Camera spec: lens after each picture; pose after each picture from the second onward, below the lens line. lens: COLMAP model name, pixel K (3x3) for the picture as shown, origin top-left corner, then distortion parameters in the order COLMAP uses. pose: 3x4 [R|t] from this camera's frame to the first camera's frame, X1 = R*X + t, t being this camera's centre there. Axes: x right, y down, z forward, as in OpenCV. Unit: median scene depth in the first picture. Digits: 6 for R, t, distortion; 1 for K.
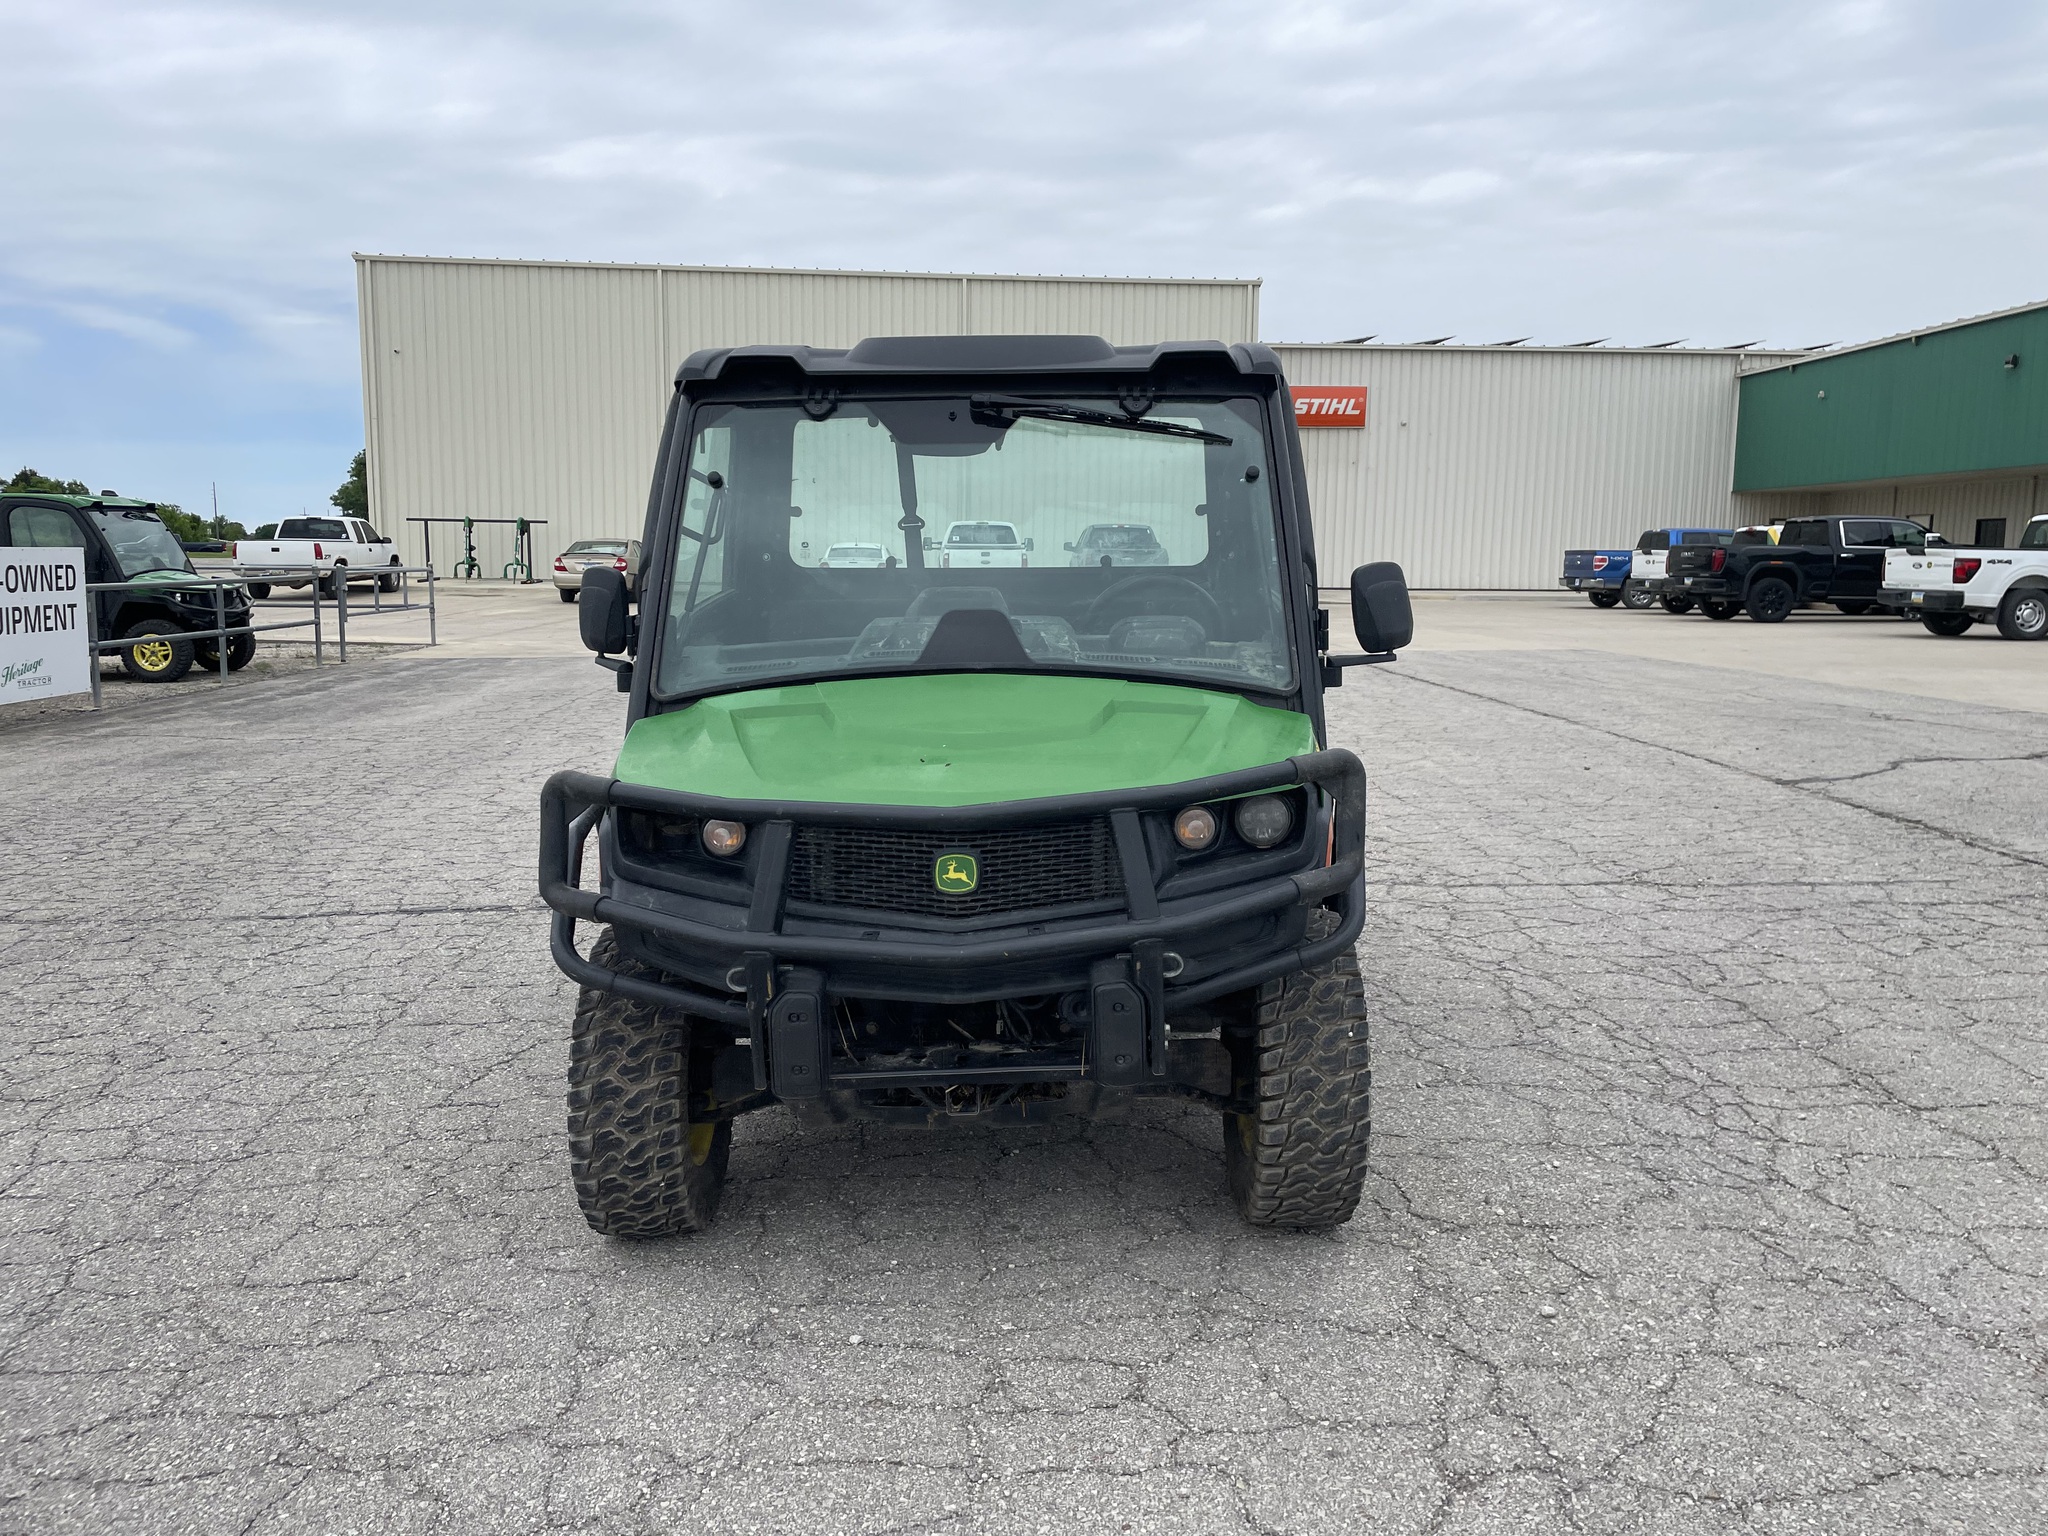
lens RADIAL K [[1536.9, 0, 1035.8], [0, 1536.9, 761.2], [0, 0, 1]] dist [0.078643, -0.098272]
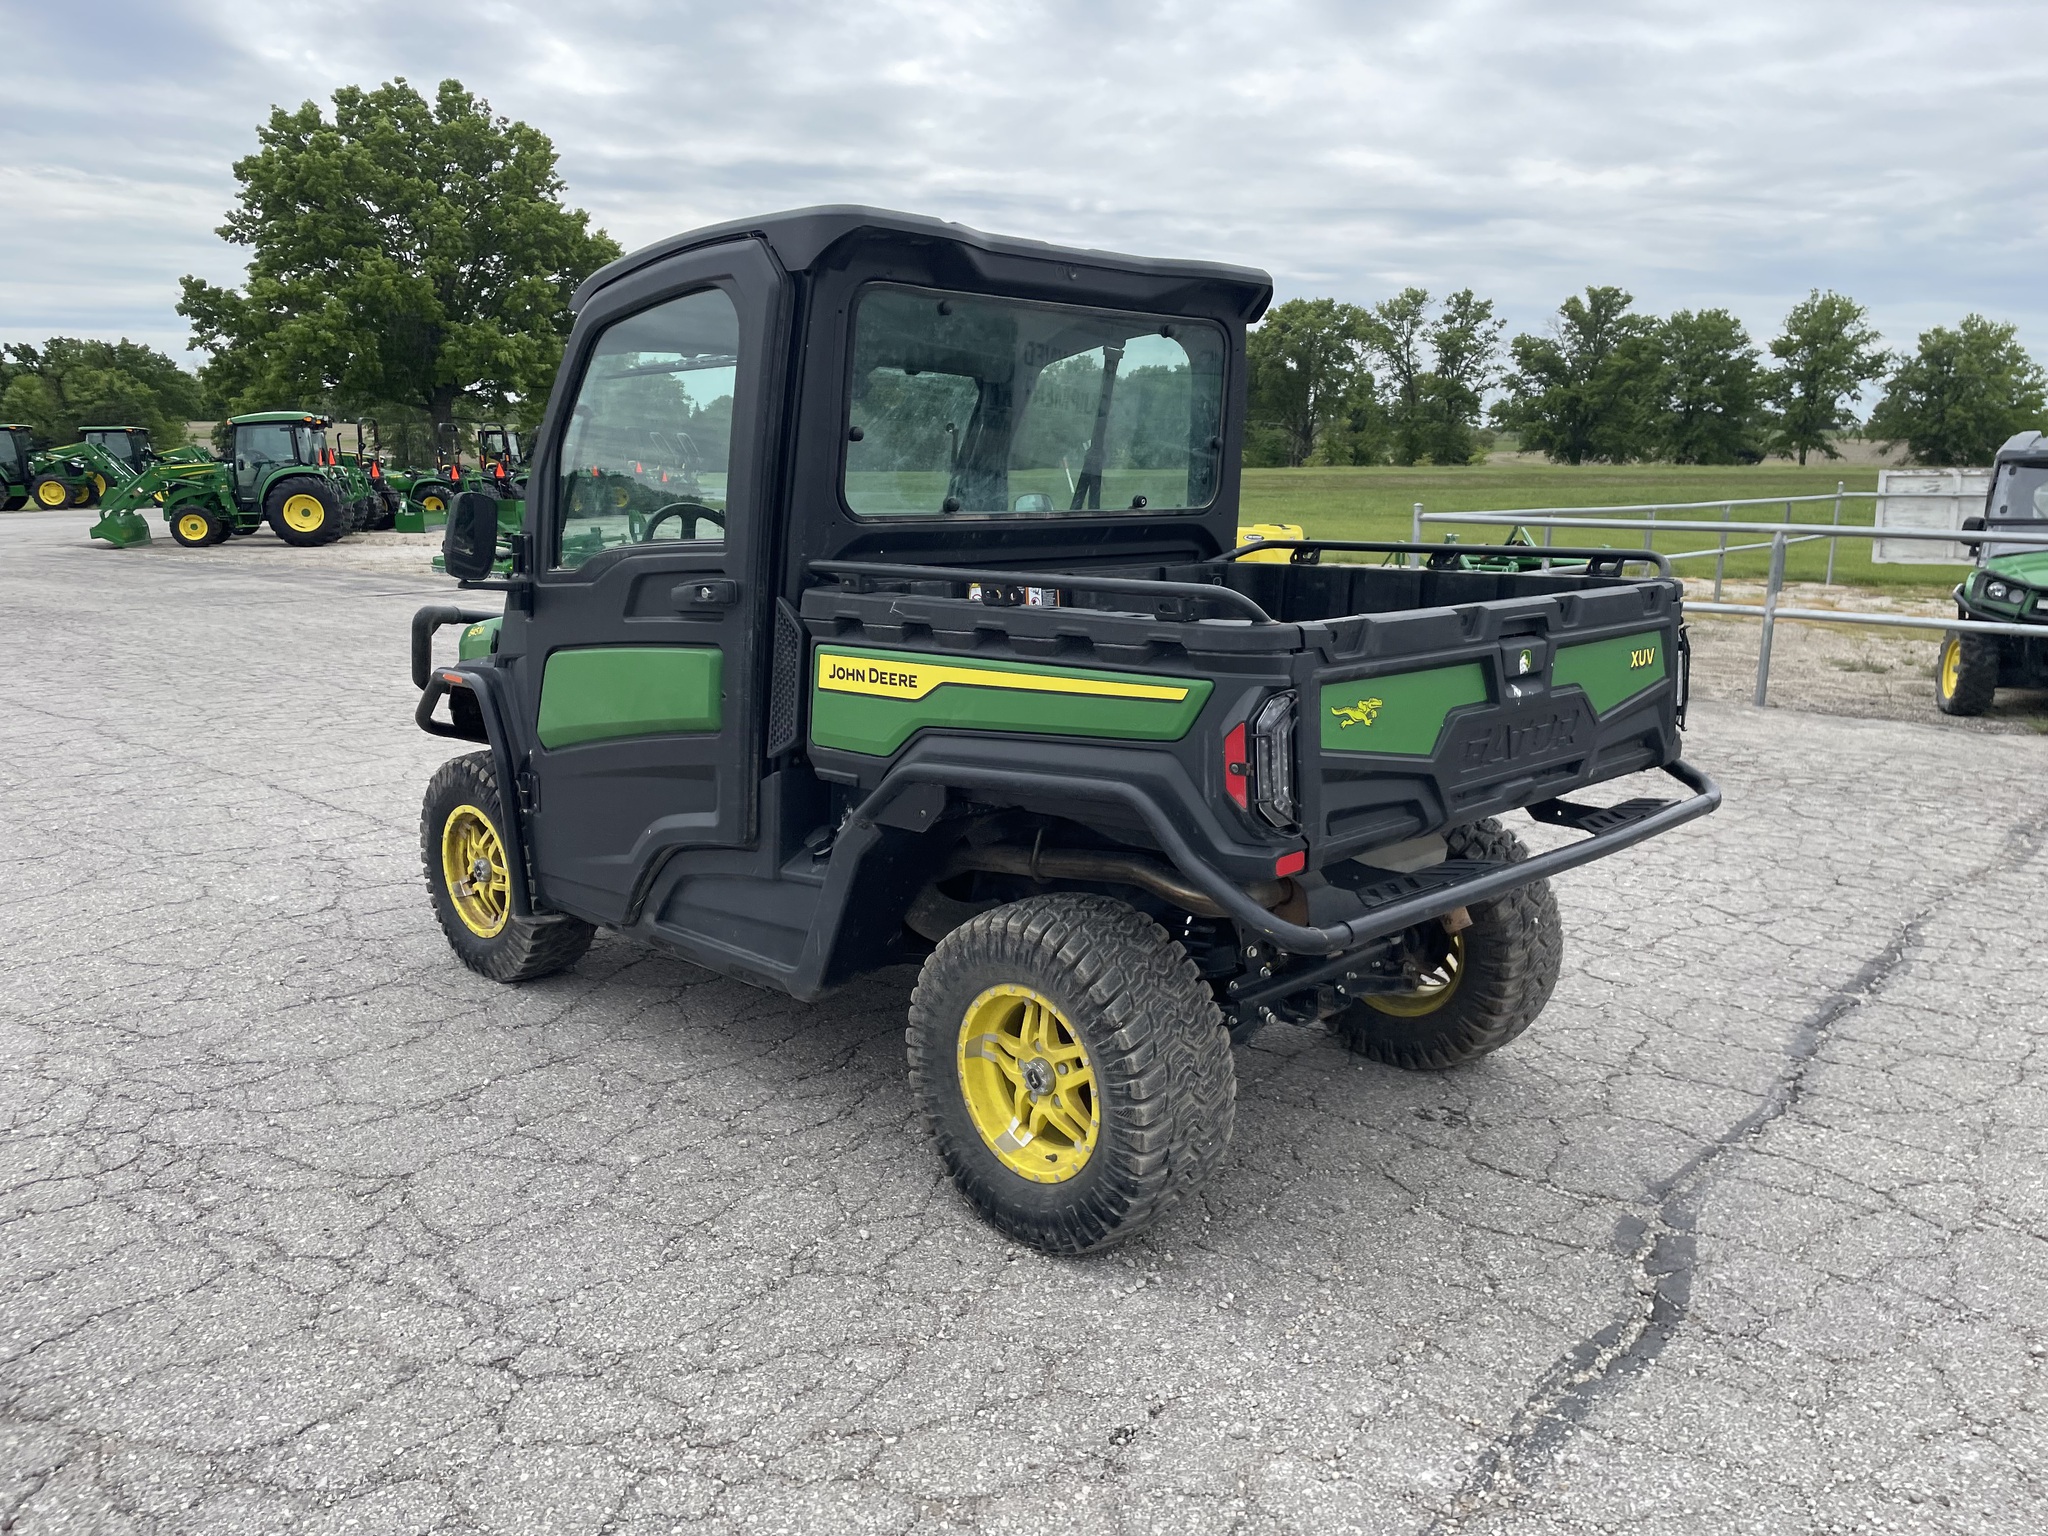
lens RADIAL K [[1536.9, 0, 1039.0], [0, 1536.9, 771.4], [0, 0, 1]] dist [0.078643, -0.098272]
pose [[-0.683263, 0.140306, -0.716565, 0.209032], [-0.107745, 0.951248, 0.288995, -0.083326], [0.722179, 0.274666, -0.634836, 0.563763]]
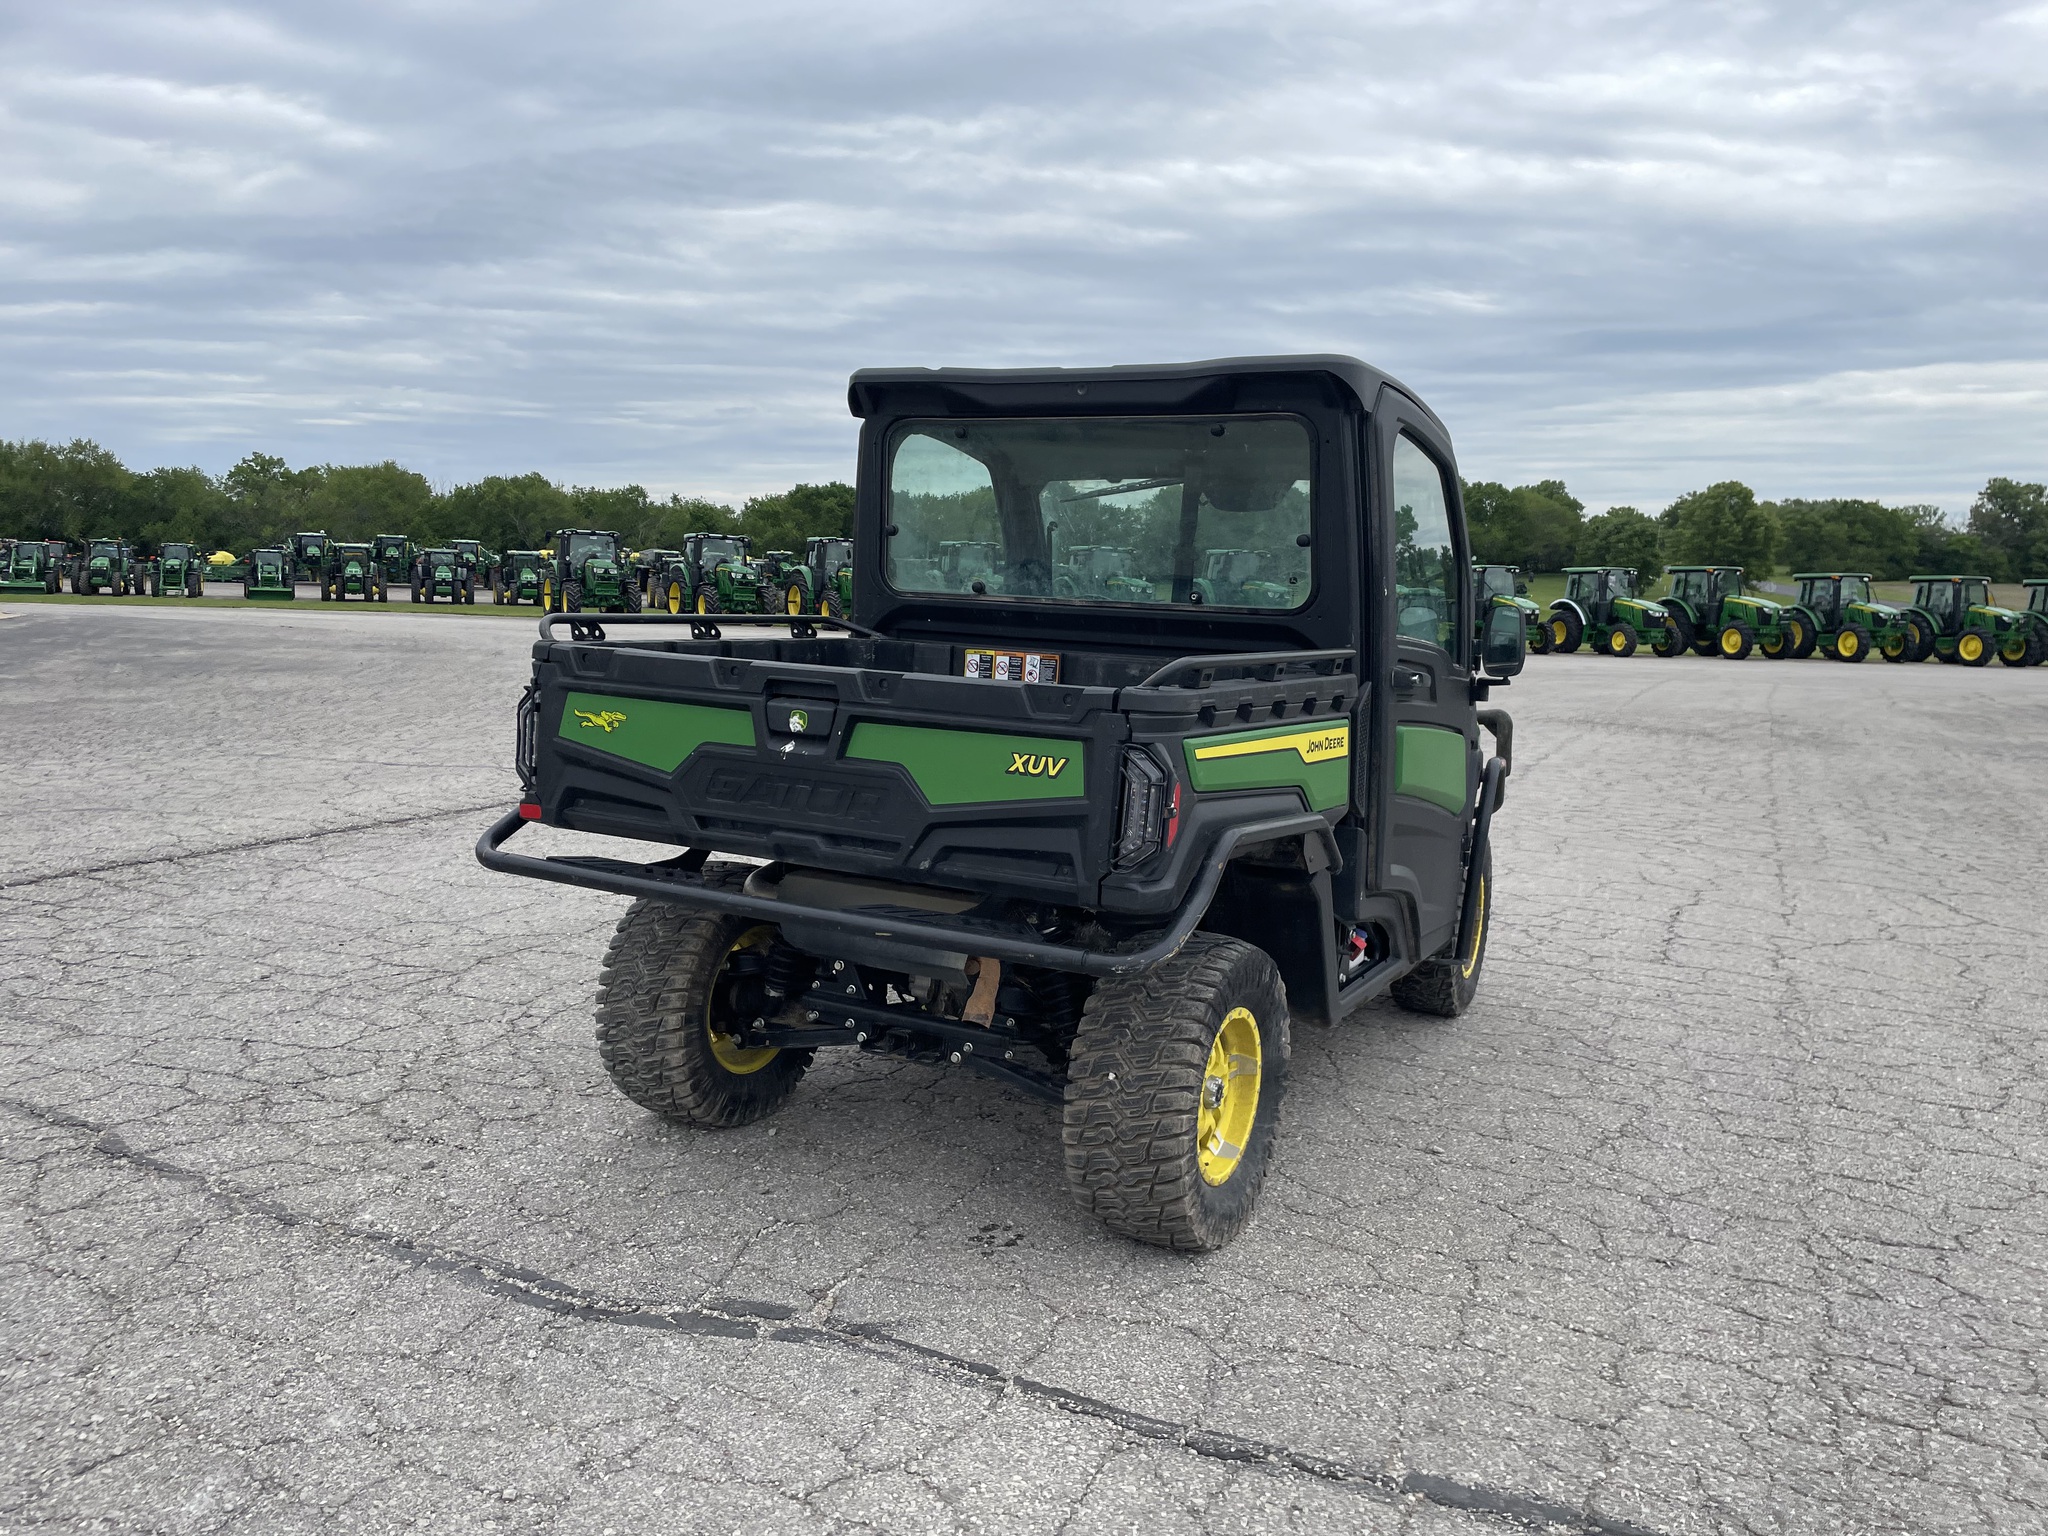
lens RADIAL K [[1536.9, 0, 1034.2], [0, 1536.9, 777.7], [0, 0, 1]] dist [0.078643, -0.098272]
pose [[-0.890380, -0.089467, 0.446341, -0.148535], [0.029378, 0.967160, 0.252467, -0.091961], [-0.454270, 0.237904, -0.858511, 0.659546]]
